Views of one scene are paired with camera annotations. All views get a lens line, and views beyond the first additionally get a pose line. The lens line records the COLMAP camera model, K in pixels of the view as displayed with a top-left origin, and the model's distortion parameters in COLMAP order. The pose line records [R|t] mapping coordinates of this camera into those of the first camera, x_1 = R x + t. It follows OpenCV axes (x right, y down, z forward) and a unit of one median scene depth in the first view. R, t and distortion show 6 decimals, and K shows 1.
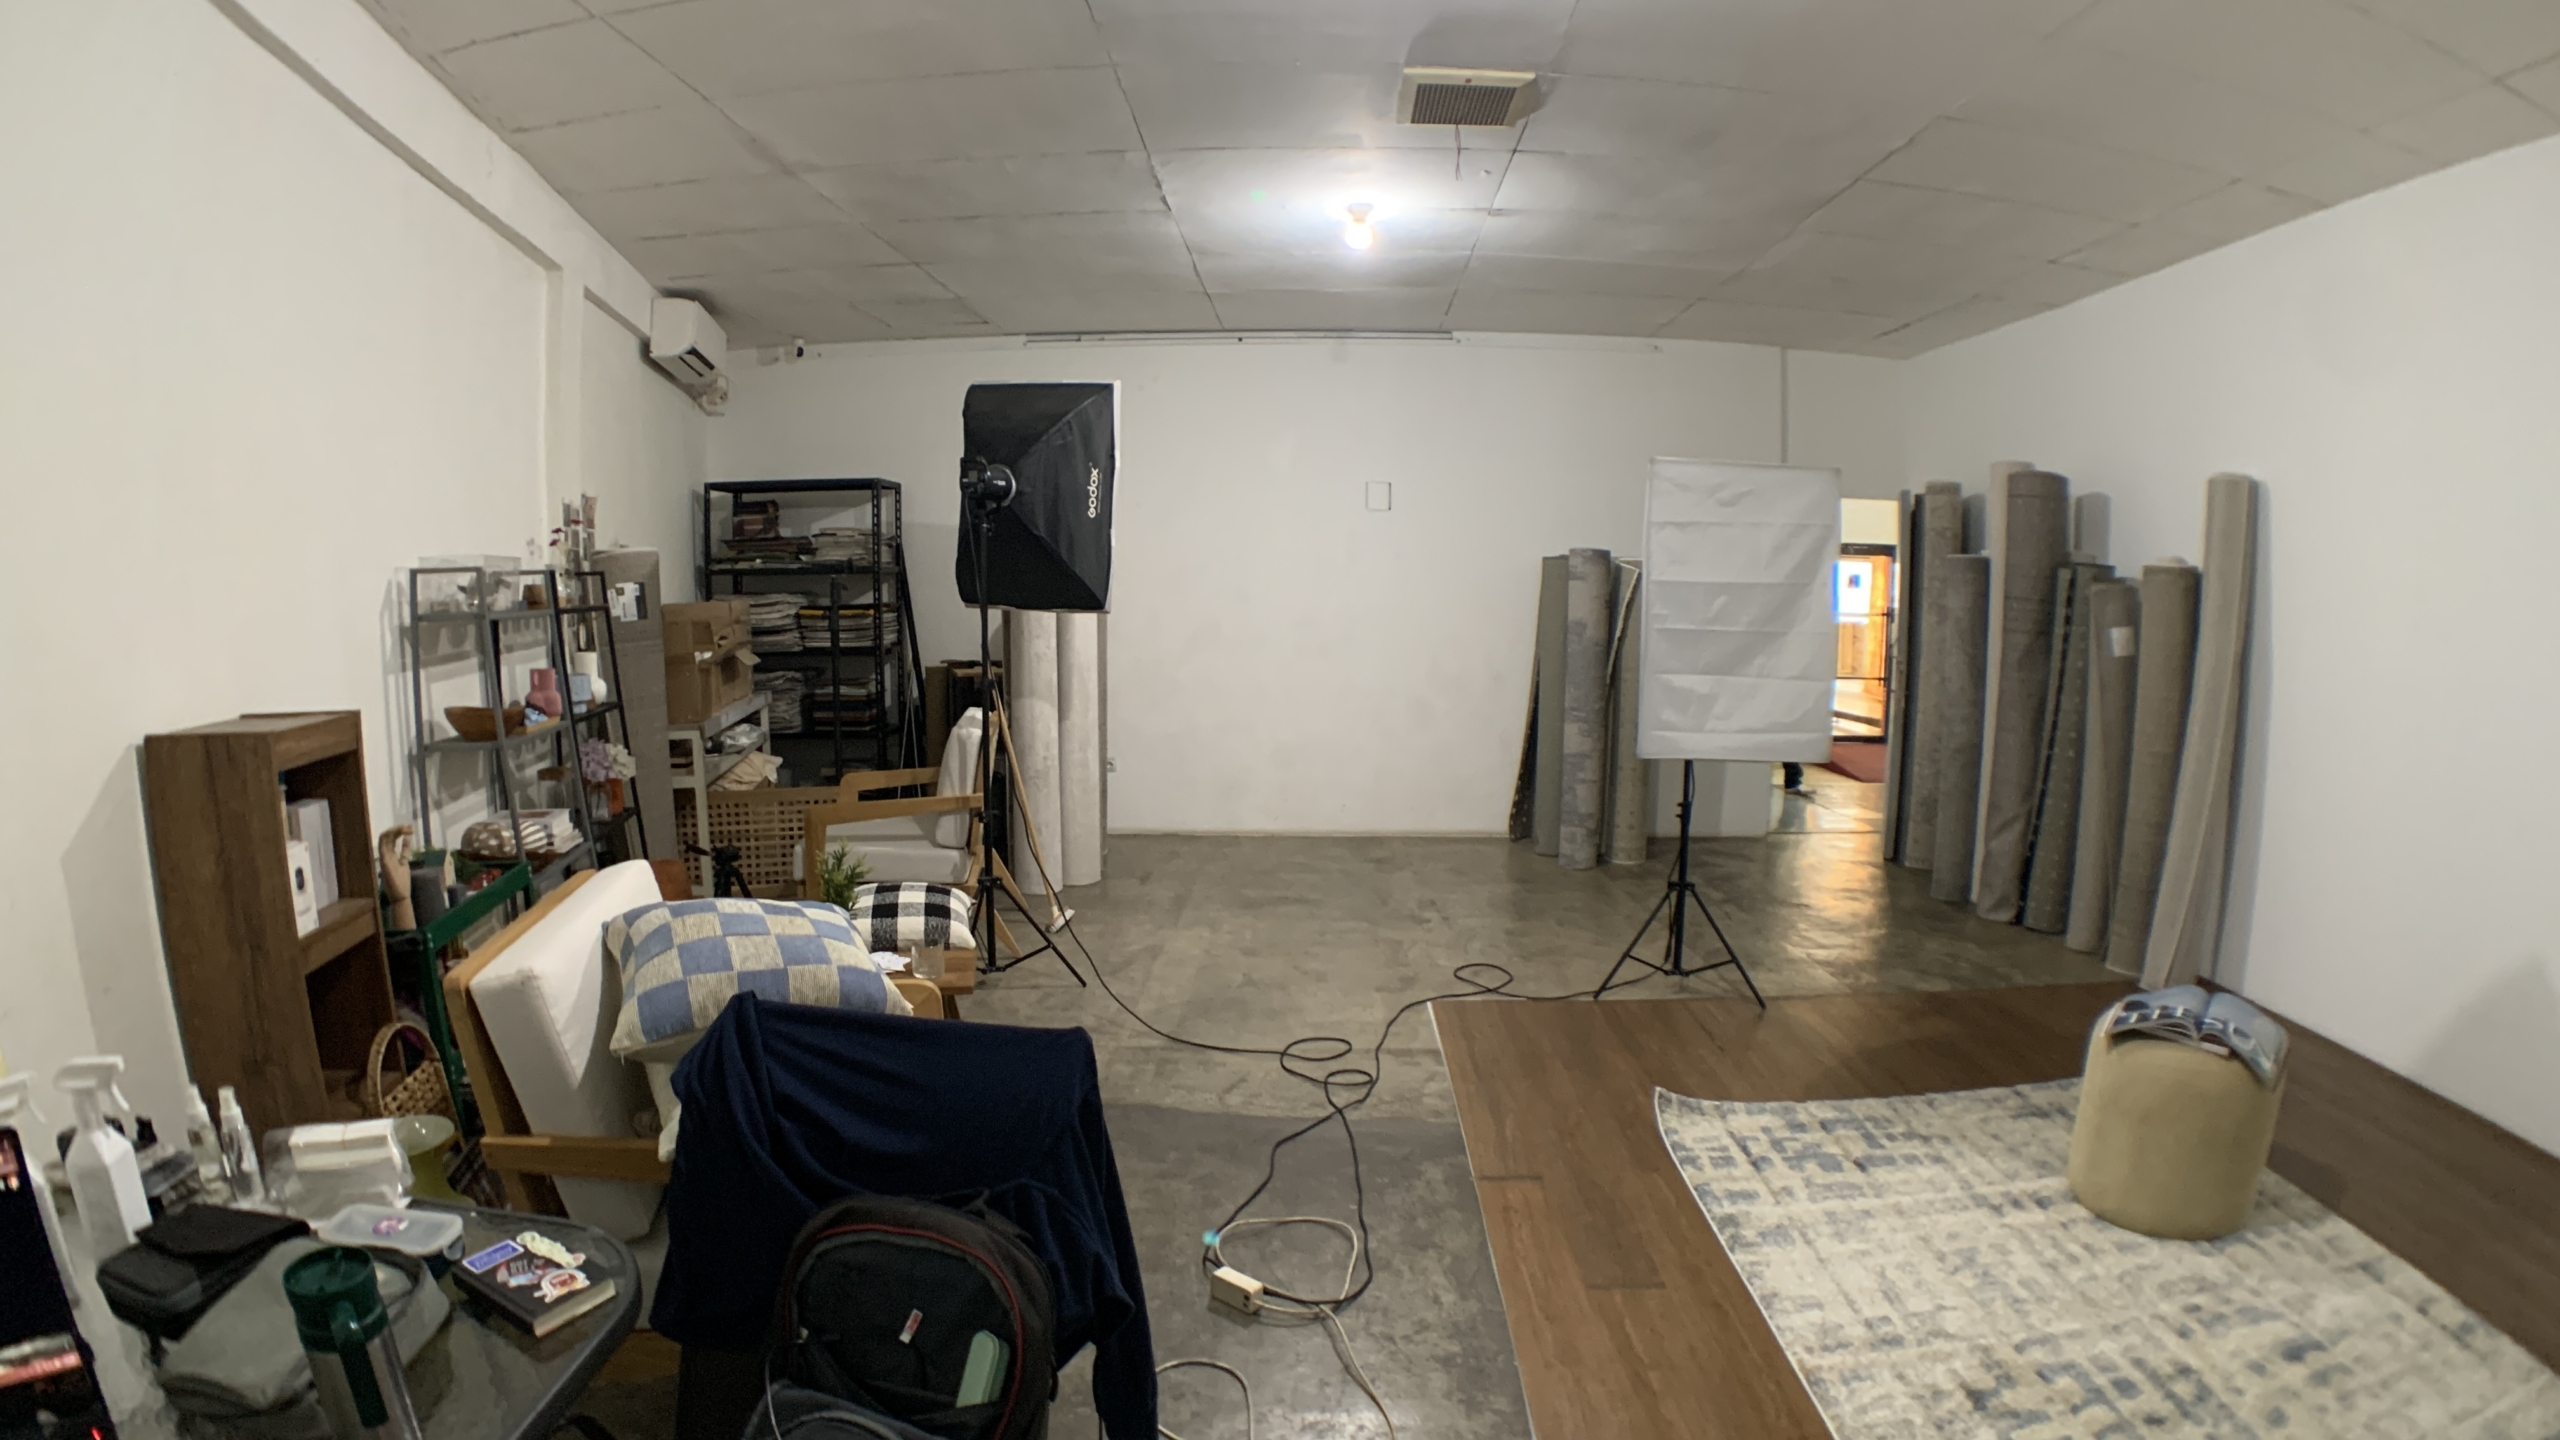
lens RADIAL K [[1158.8, 0, 1269.5], [0, 1158.8, 703.6], [0, 0, 1]] dist [-0.193203, 0.031267]
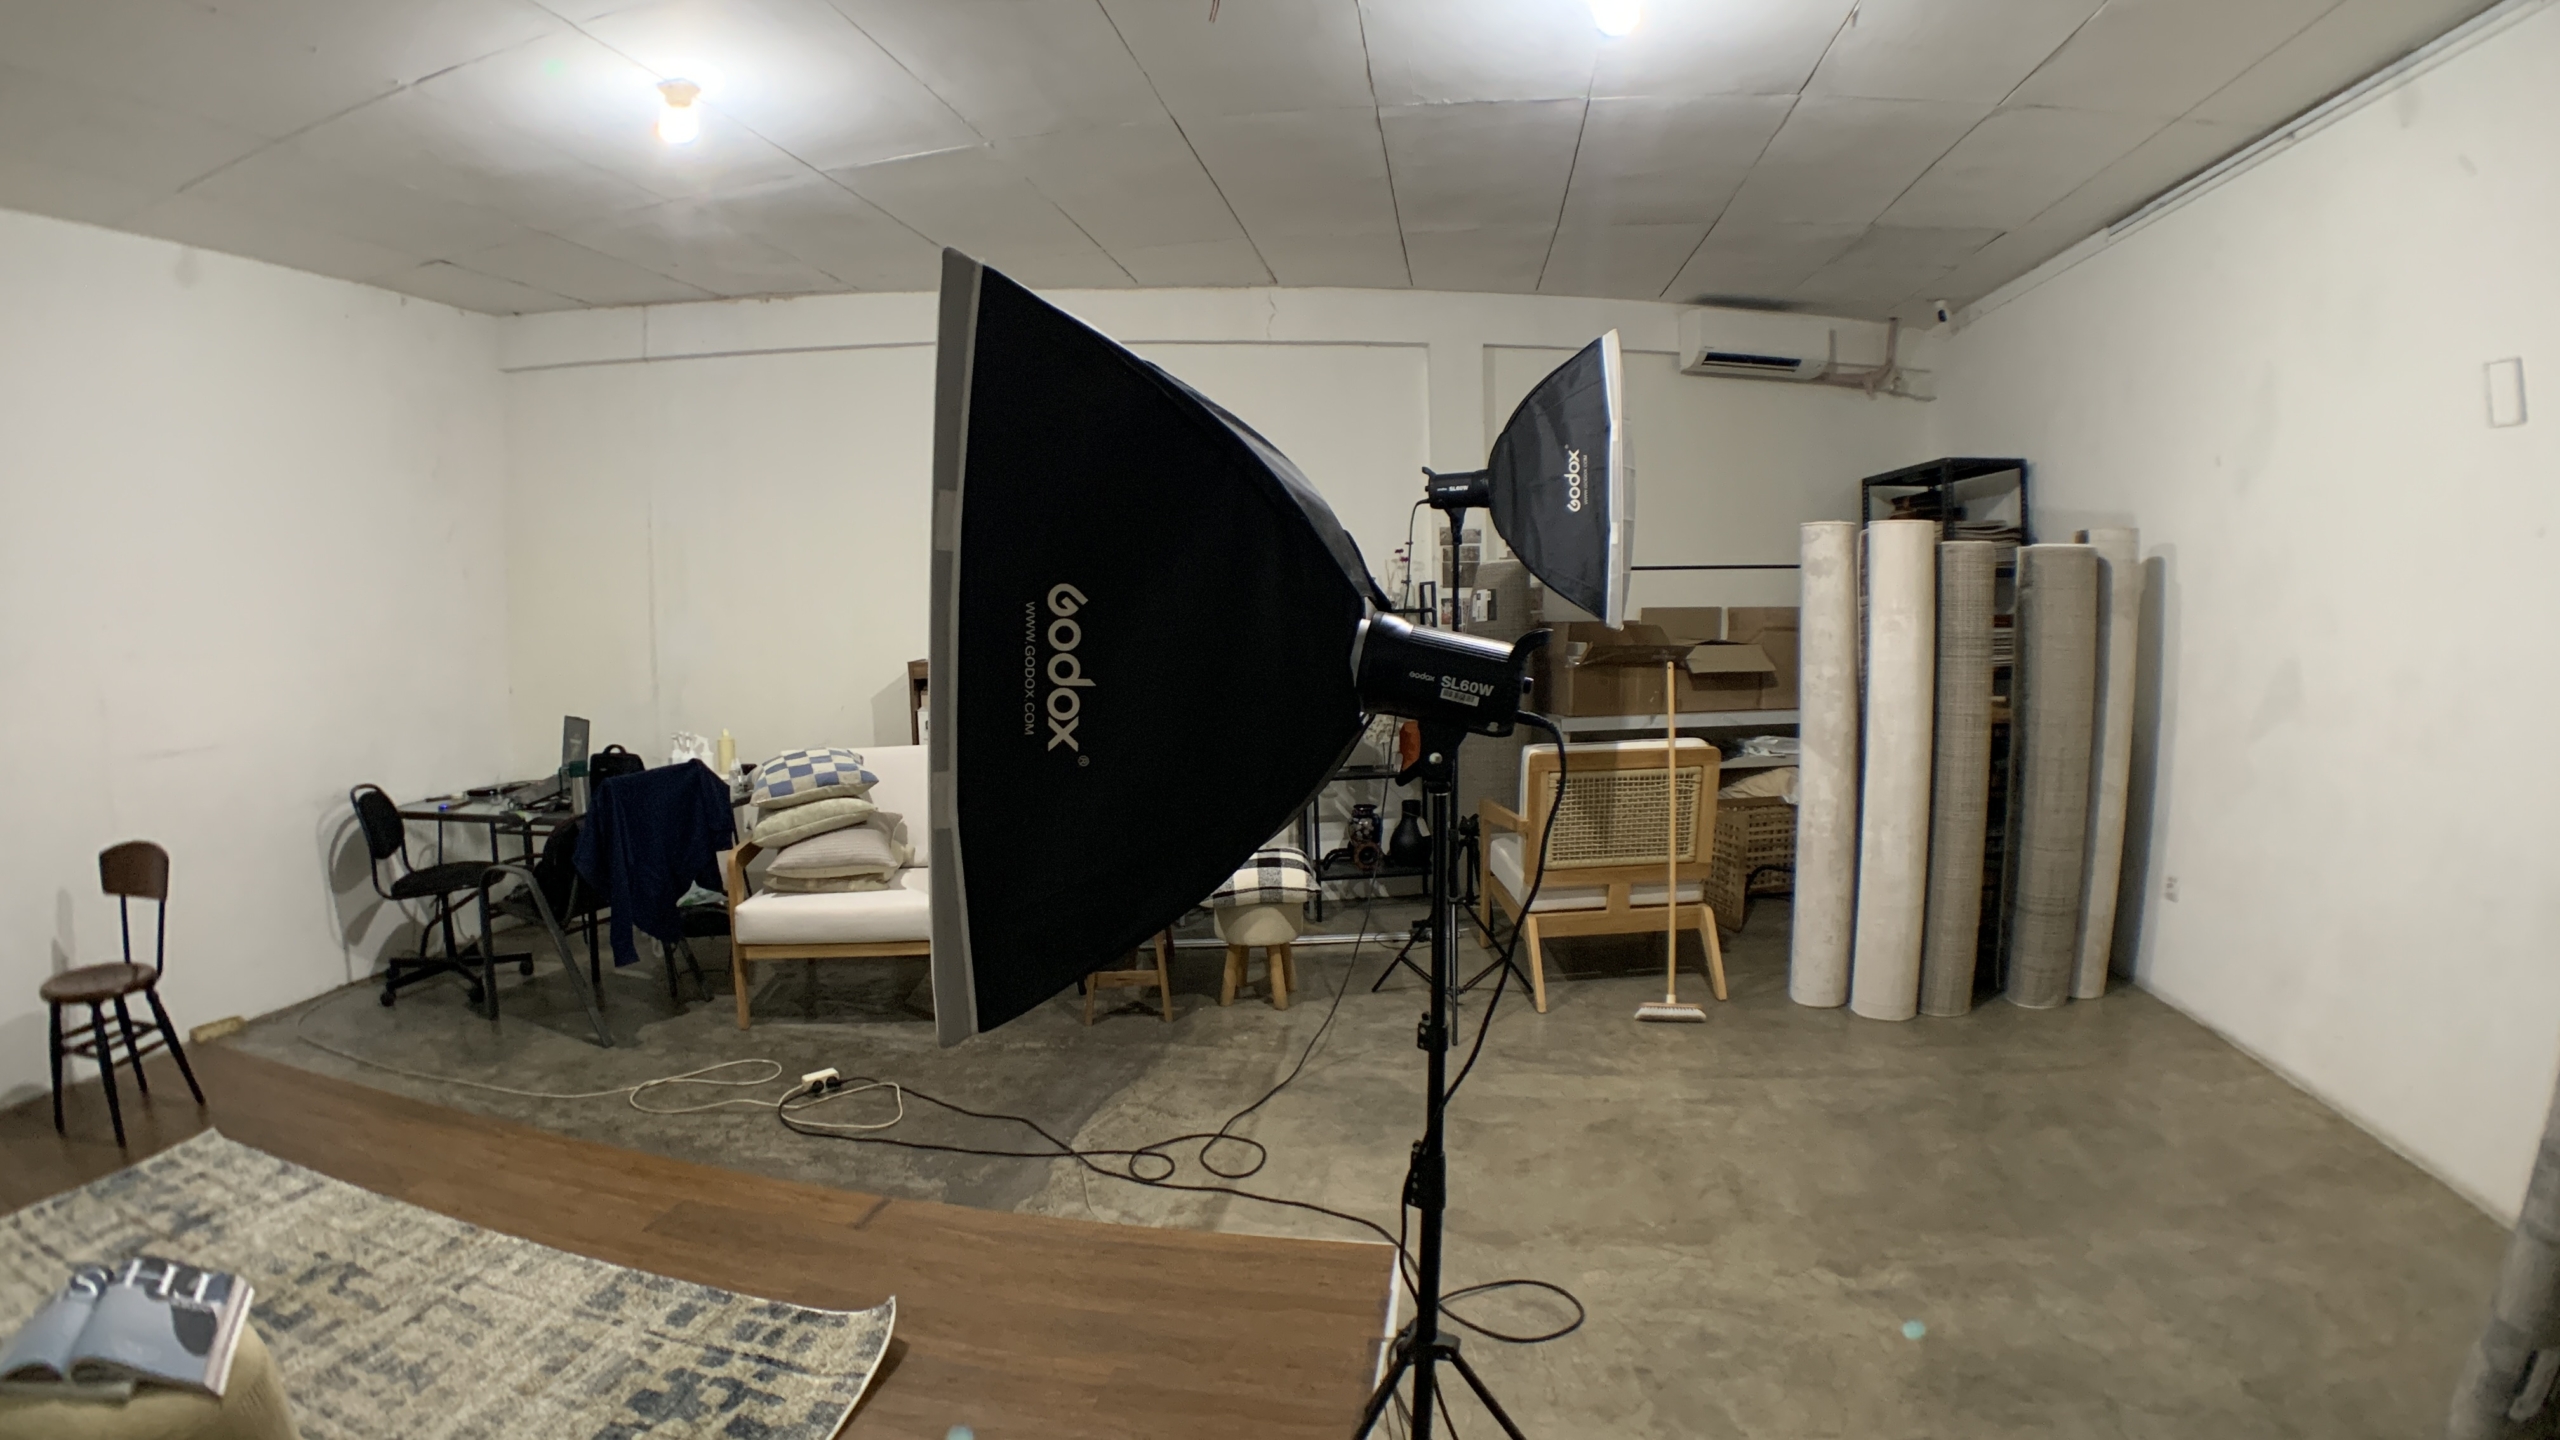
lens RADIAL K [[1158.8, 0, 1269.5], [0, 1158.8, 703.6], [0, 0, 1]] dist [-0.193203, 0.031267]
pose [[-0.139537, 0.086413, -0.986439, 0.895584], [-0.082993, 0.991659, 0.098610, -0.116654], [0.986733, 0.095627, -0.131202, 1.198028]]
